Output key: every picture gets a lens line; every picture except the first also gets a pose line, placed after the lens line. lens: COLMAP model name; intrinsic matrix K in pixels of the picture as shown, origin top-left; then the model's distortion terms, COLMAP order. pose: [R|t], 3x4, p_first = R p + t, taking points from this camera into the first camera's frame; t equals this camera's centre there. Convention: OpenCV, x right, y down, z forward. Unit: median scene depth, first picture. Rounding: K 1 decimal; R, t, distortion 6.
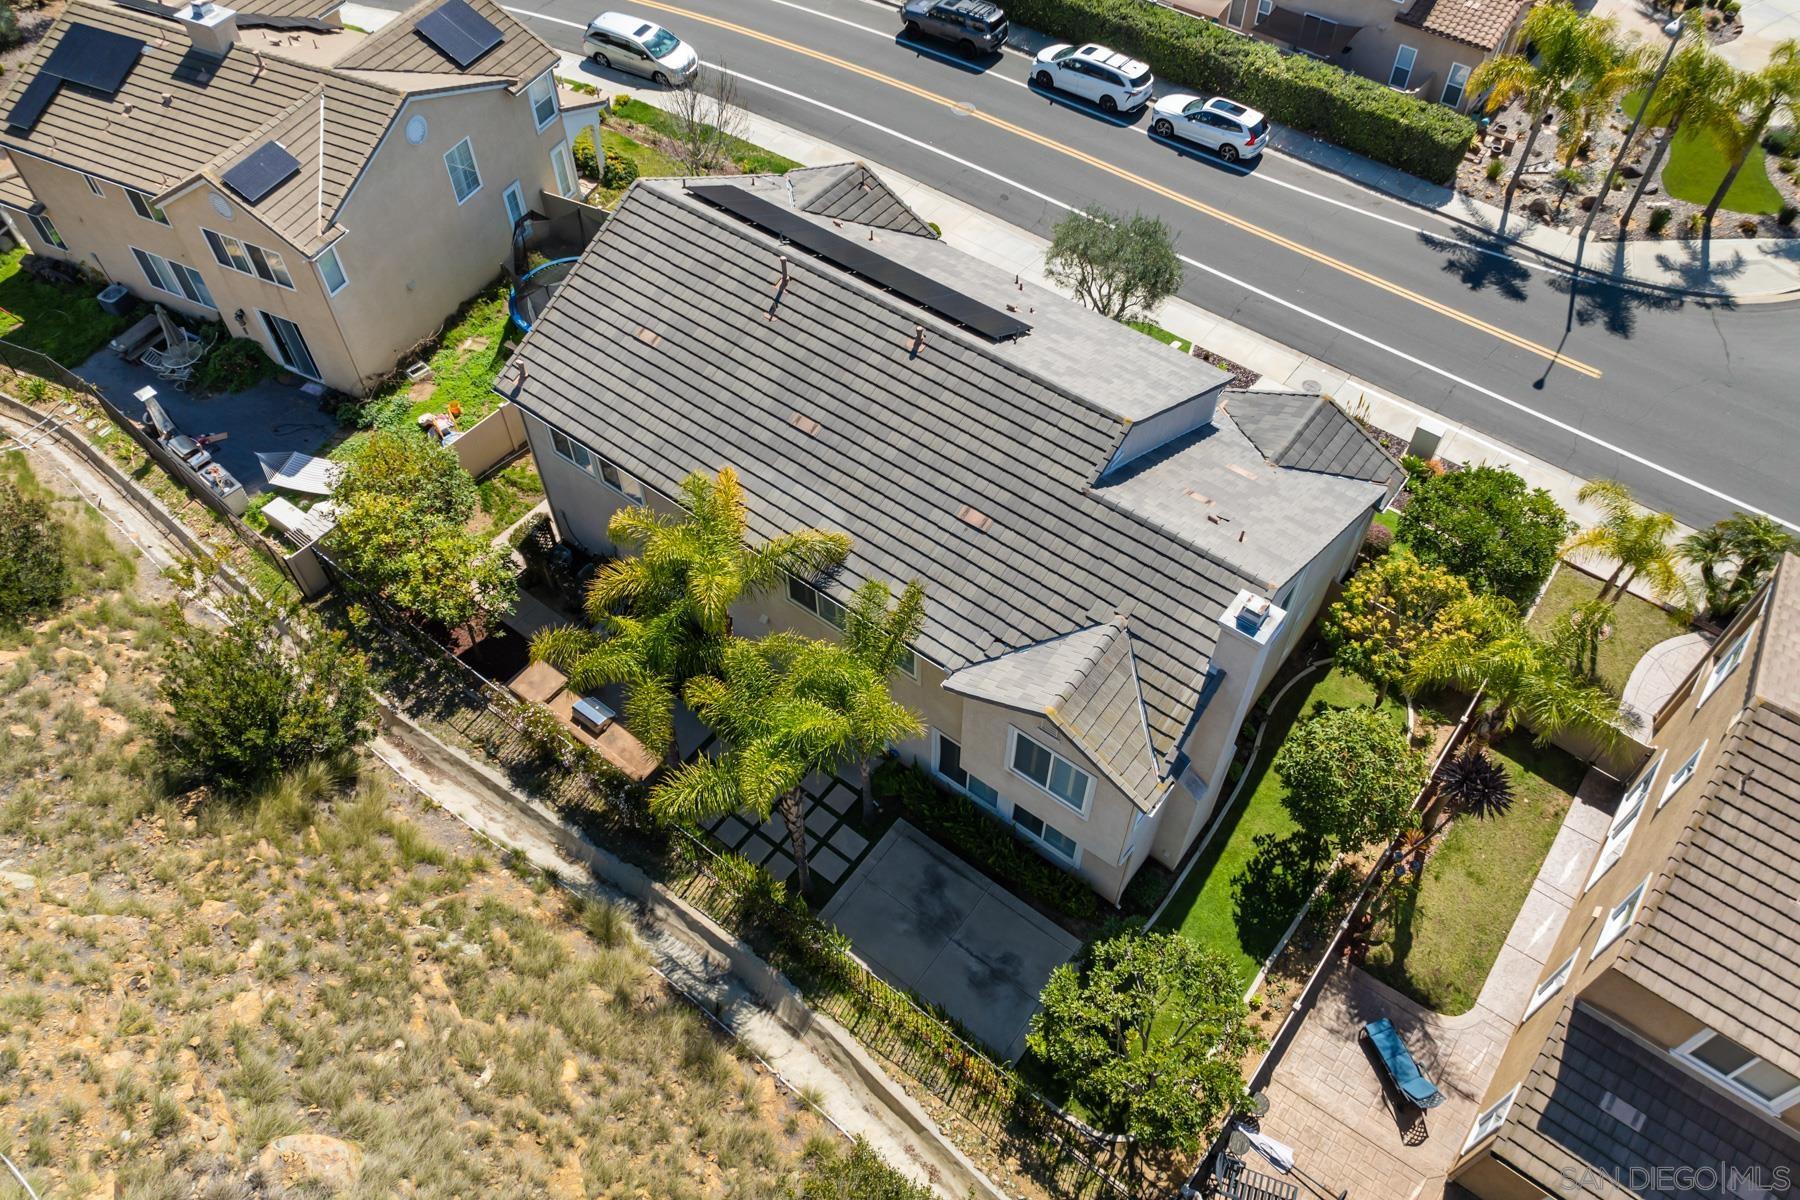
lens RADIAL K [[1267.9, 0, 901.5], [0, 1267.9, 576.7], [0, 0, 1]] dist [-0.037150, -0.006268]
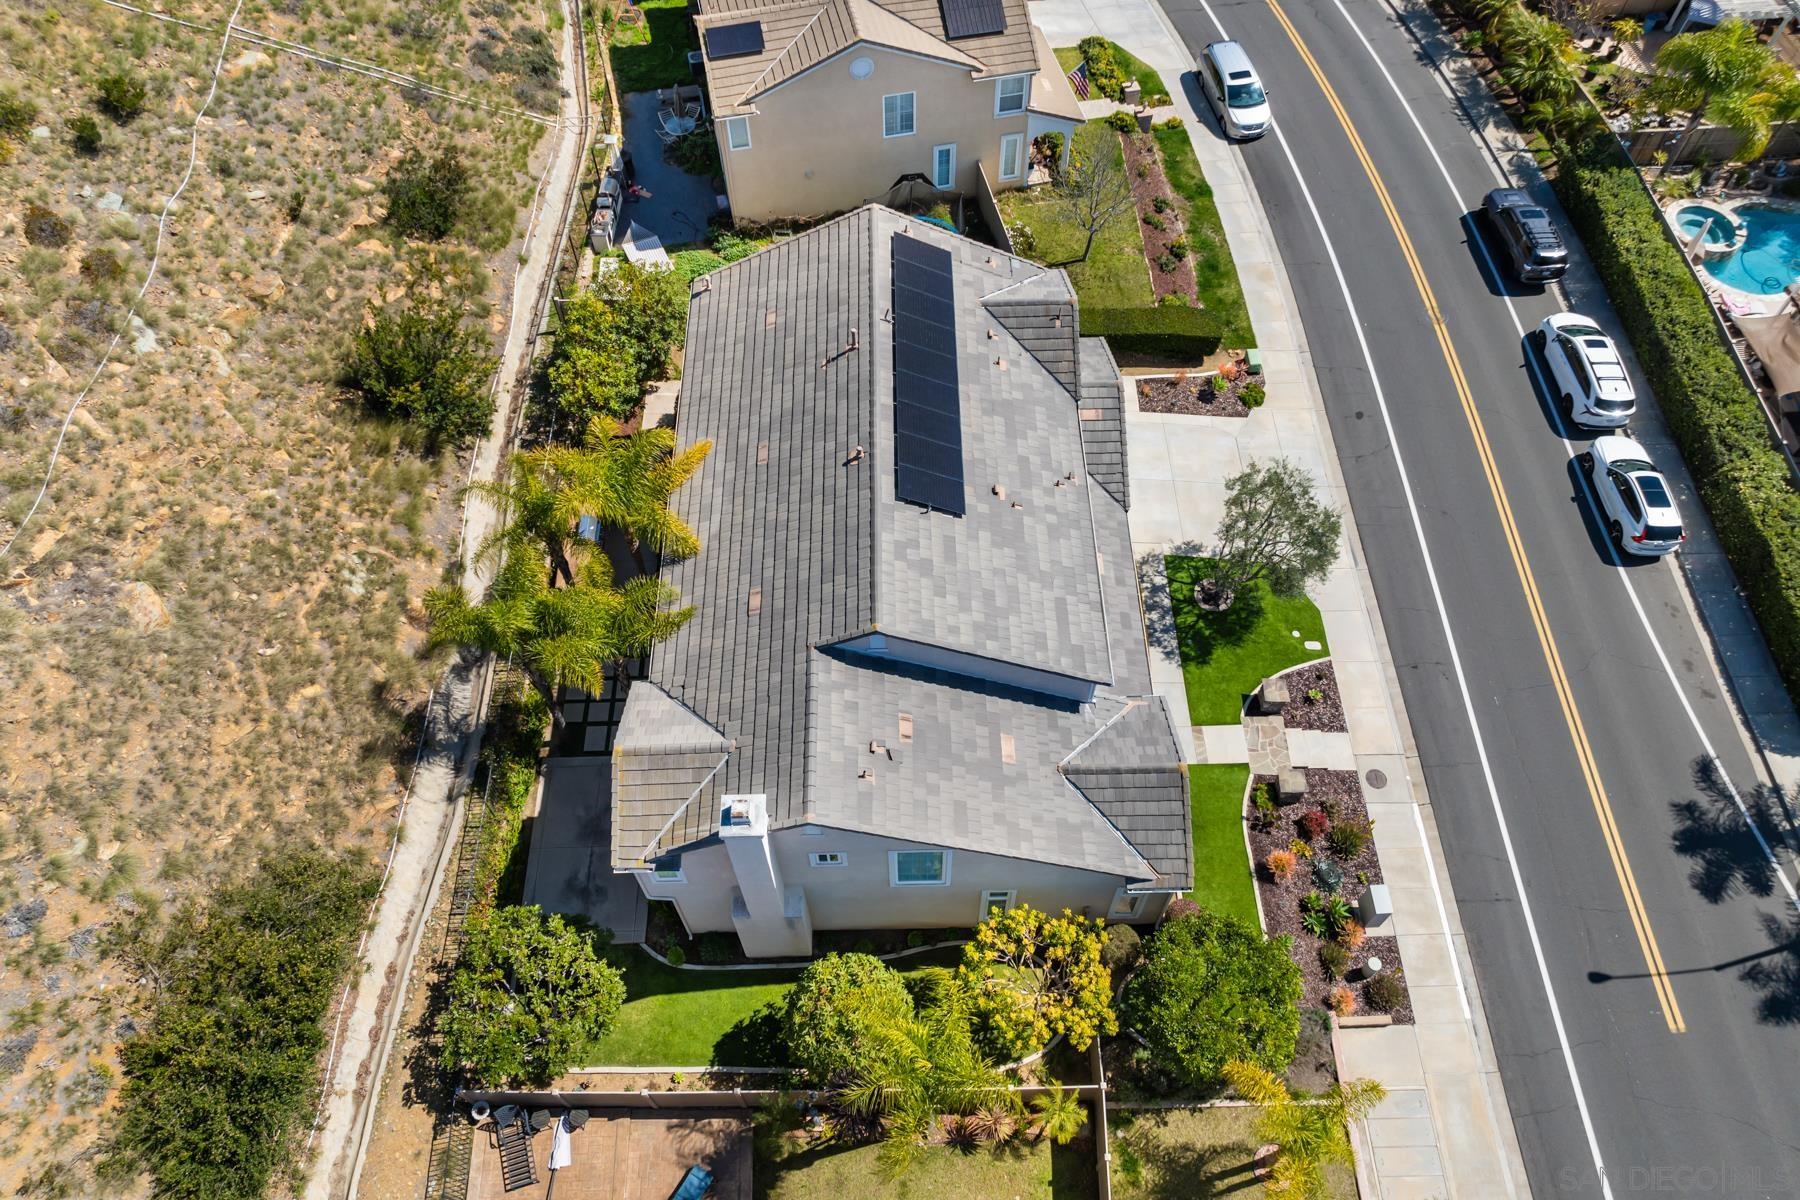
lens RADIAL K [[1246.6, 0, 896.3], [0, 1246.6, 563.6], [0, 0, 1]] dist [-0.038315, -0.000154]
pose [[0.621161, 0.649640, -0.438322, 0.467881], [-0.602910, 0.753457, 0.262299, -0.341923], [0.500657, 0.101339, 0.859693, 0.059365]]
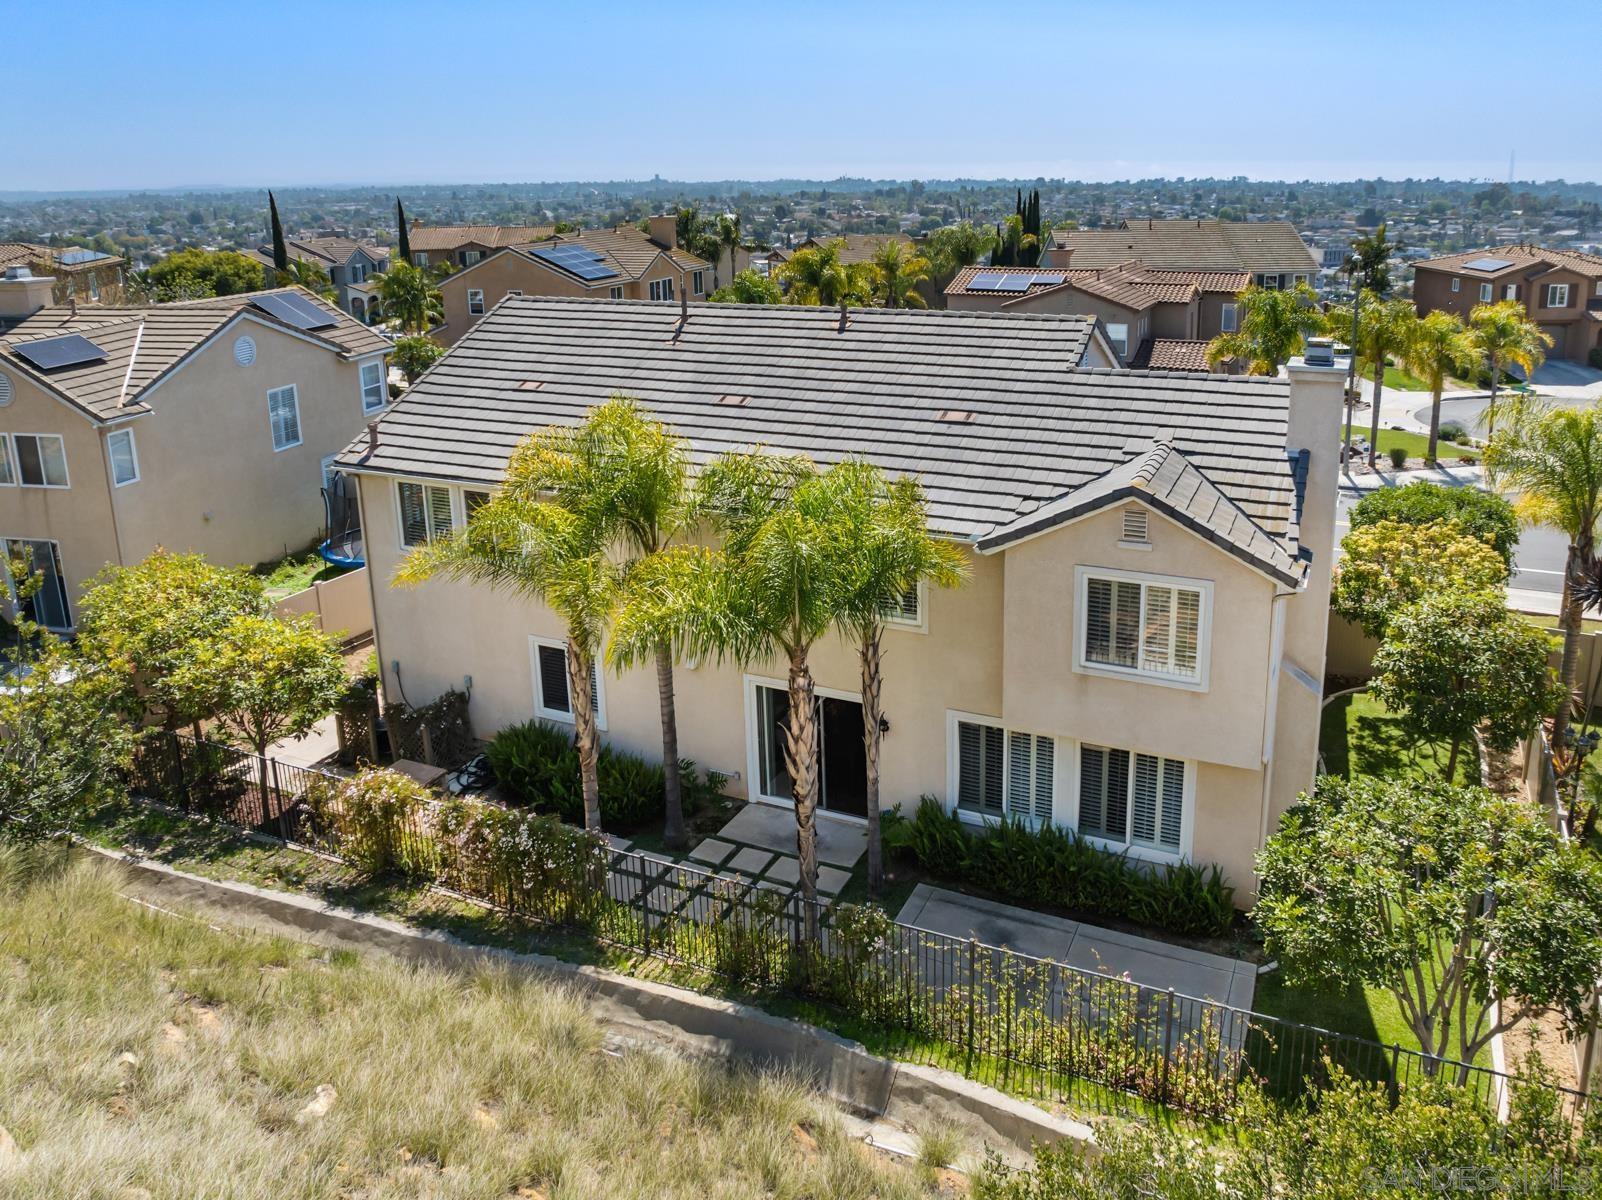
lens RADIAL K [[1180.6, 0, 883.0], [0, 1180.6, 441.3], [0, 0, 1]] dist [-0.004503, -0.048407]
pose [[0.970110, -0.064118, 0.234043, -0.135668], [0.195282, 0.778813, -0.596084, 0.330404], [-0.144056, 0.623971, 0.768055, 0.304031]]
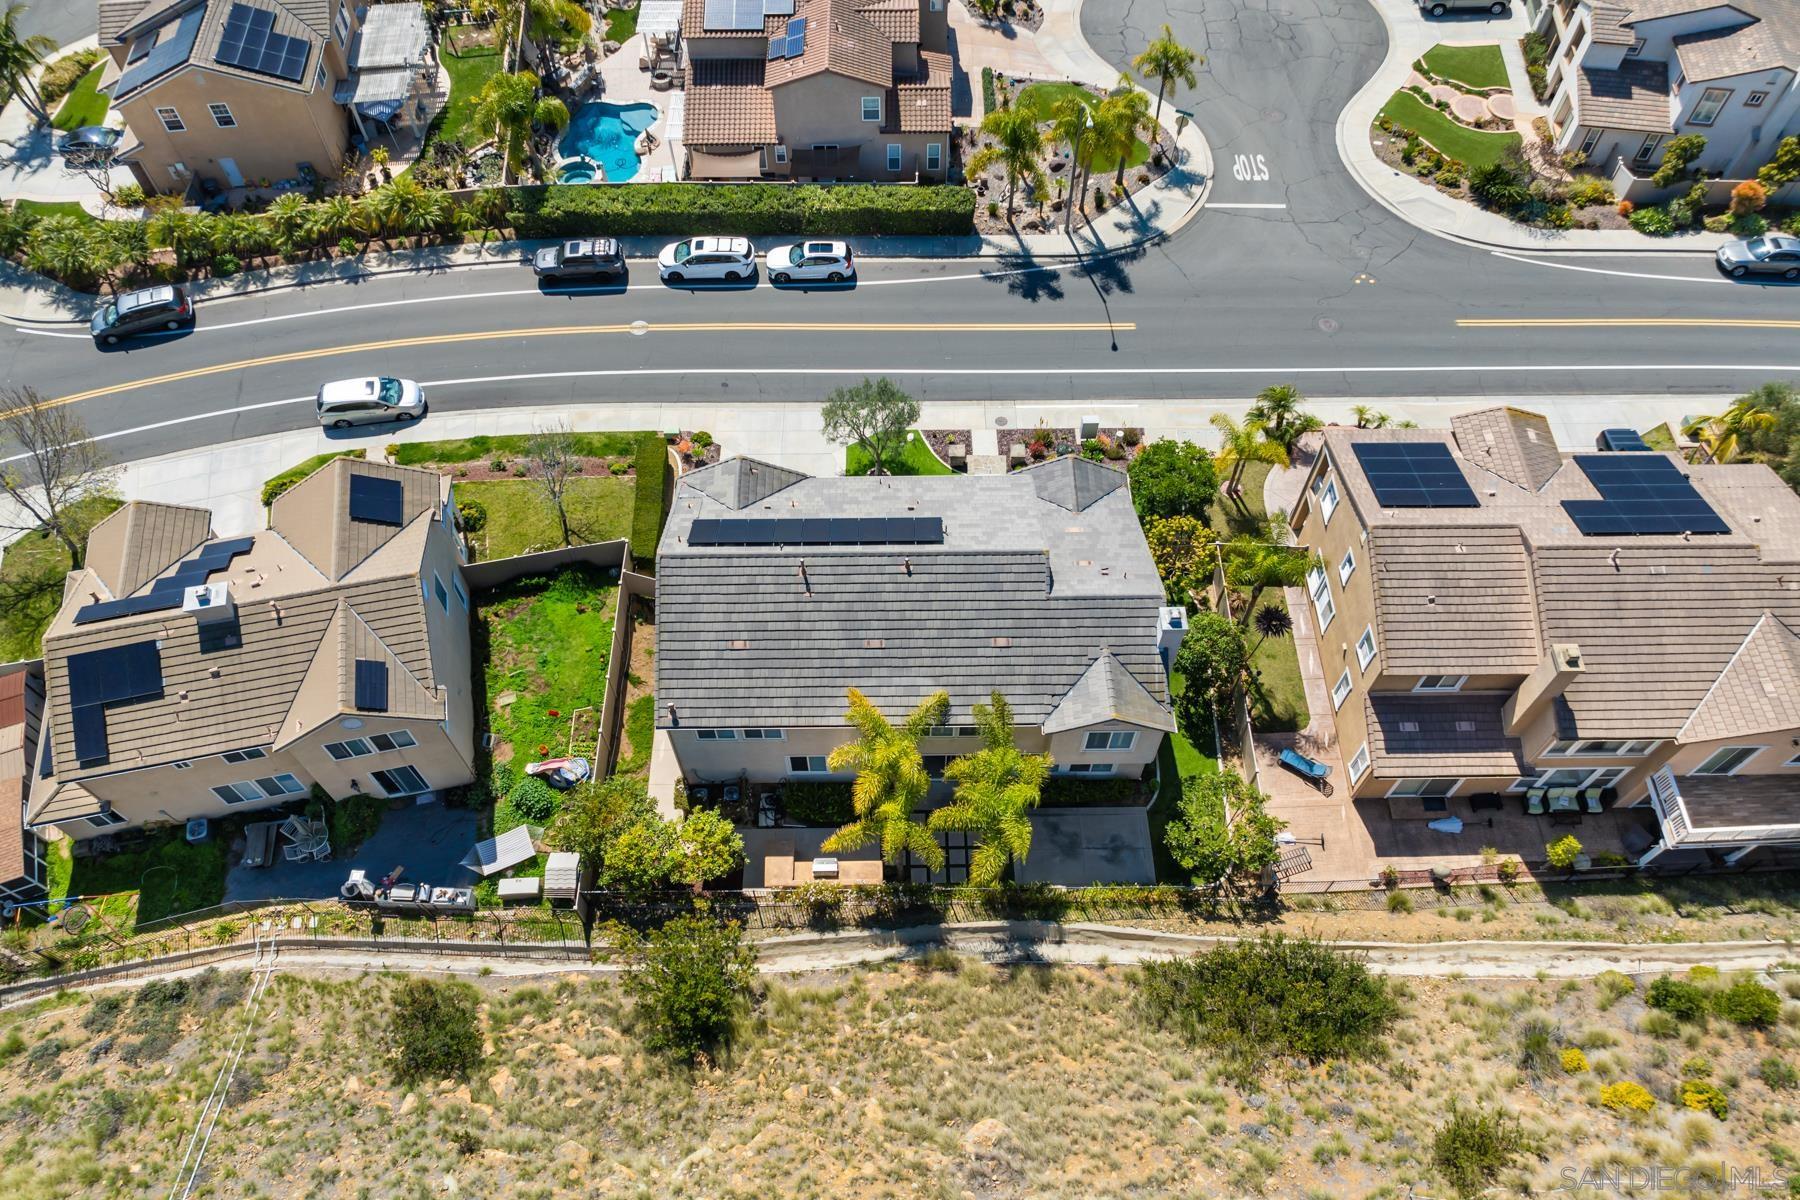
lens RADIAL K [[1267.9, 0, 901.5], [0, 1267.9, 576.7], [0, 0, 1]] dist [-0.037150, -0.006268]
pose [[0.786936, -0.514659, 0.340380, -0.453263], [0.479245, 0.857264, 0.188211, -0.392524], [-0.388660, 0.015015, 0.921259, -0.420023]]
